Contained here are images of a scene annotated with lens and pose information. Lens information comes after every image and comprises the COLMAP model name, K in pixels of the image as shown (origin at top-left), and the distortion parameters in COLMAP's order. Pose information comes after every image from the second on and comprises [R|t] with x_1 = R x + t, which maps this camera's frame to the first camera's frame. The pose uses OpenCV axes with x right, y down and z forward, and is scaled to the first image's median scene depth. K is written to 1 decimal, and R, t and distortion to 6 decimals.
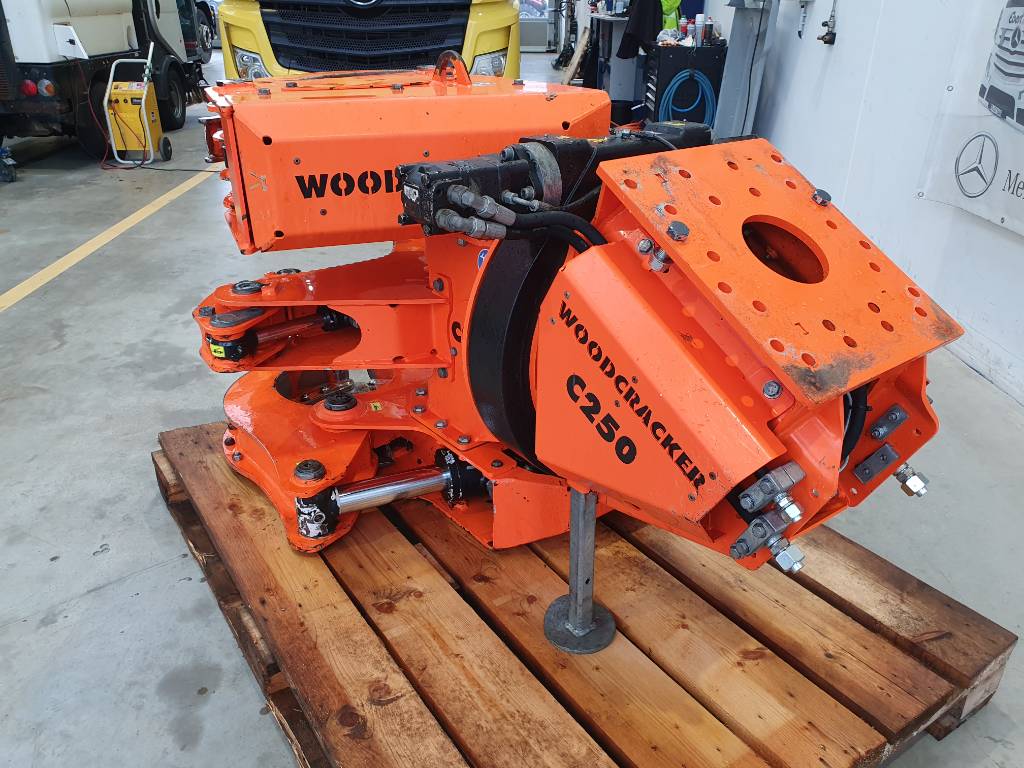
lens RADIAL K [[794.3, 0, 512.0], [0, 794.3, 384.0], [0, 0, 1]] dist [0.022032, -0.000429]
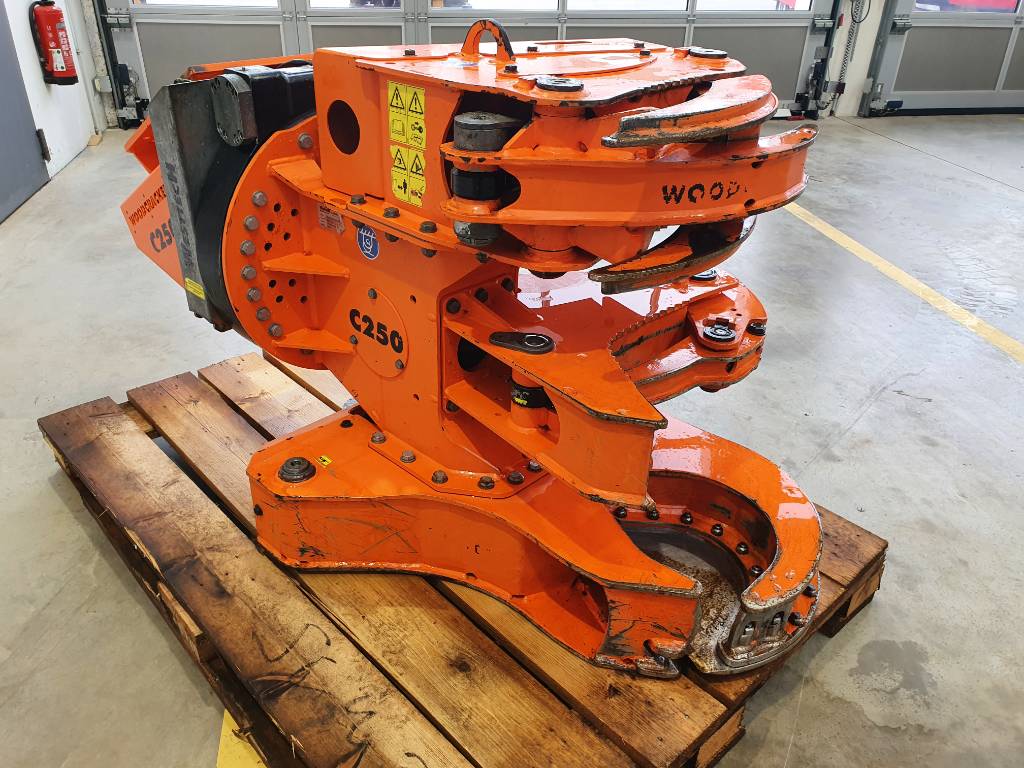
lens RADIAL K [[793.7, 0, 512.0], [0, 793.7, 384.0], [0, 0, 1]] dist [0.017497, 0.001142]
pose [[-0.987917, 0.043139, -0.148862, 0.046312], [-0.098574, 0.566293, 0.818288, -0.994175], [0.119600, 0.823074, -0.555198, 1.999017]]
